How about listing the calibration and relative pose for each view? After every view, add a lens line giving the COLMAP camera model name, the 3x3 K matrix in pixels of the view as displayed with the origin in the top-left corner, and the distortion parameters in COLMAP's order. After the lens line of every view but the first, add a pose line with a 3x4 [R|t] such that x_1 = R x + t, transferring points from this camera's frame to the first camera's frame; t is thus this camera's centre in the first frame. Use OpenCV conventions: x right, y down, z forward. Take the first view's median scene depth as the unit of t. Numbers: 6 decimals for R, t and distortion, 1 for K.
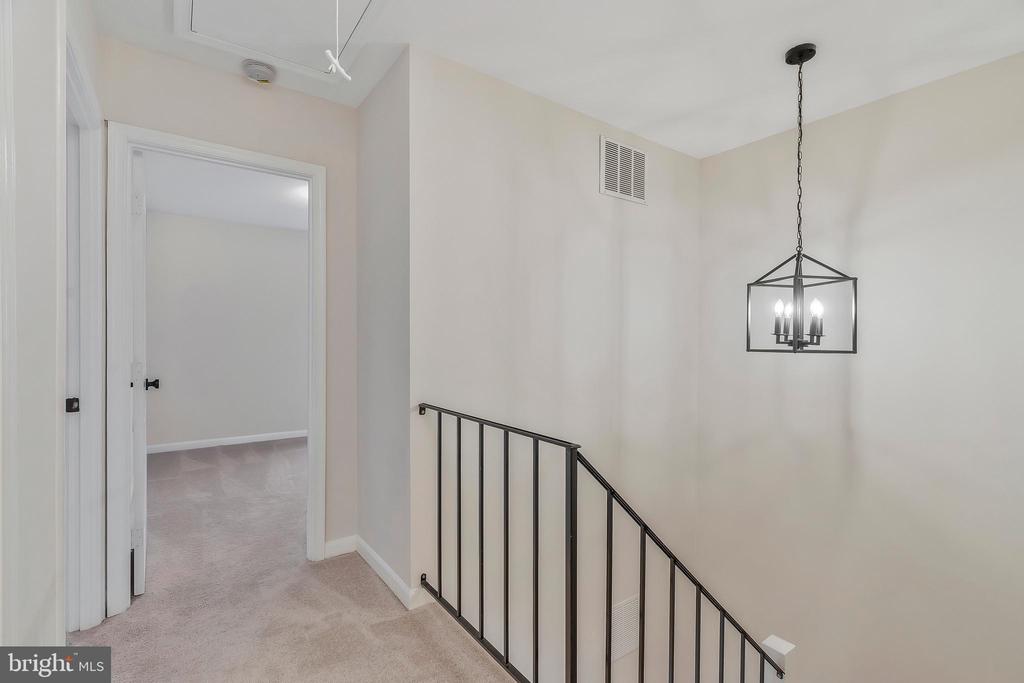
lens RADIAL K [[473.2, 0, 512.0], [0, 473.2, 341.5], [0, 0, 1]] dist [0.000150, 0.000091]
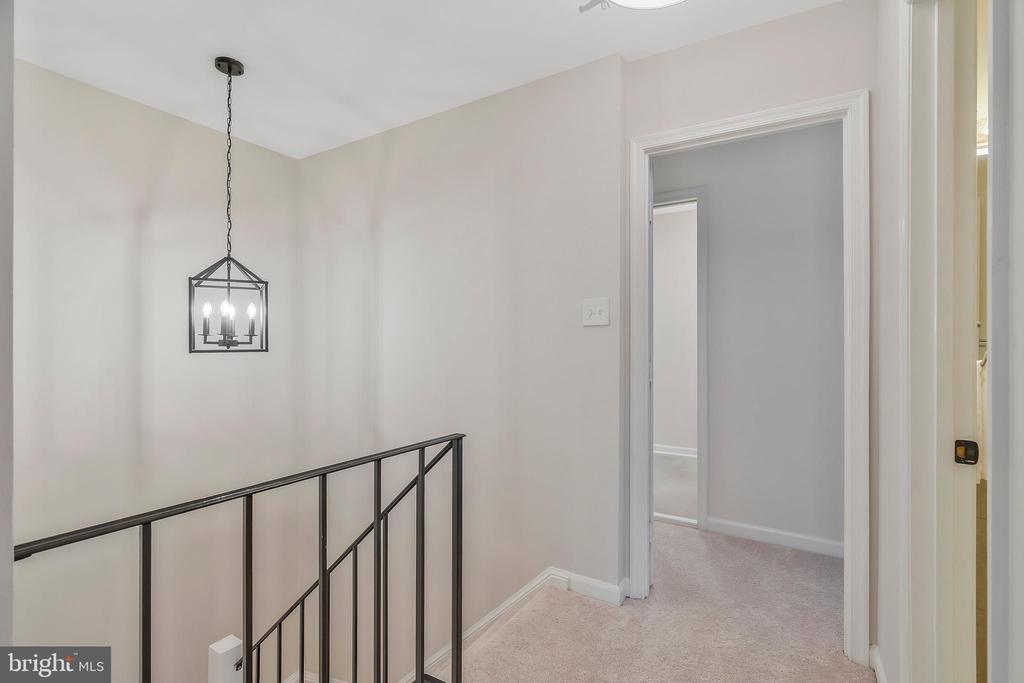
lens RADIAL K [[473.2, 0, 512.0], [0, 473.2, 341.5], [0, 0, 1]] dist [0.000150, 0.000091]
pose [[0.921297, -0.012735, 0.388651, 0.772140], [0.015493, 0.999872, -0.003963, 0.013741], [-0.388550, 0.009672, 0.921377, -0.196833]]
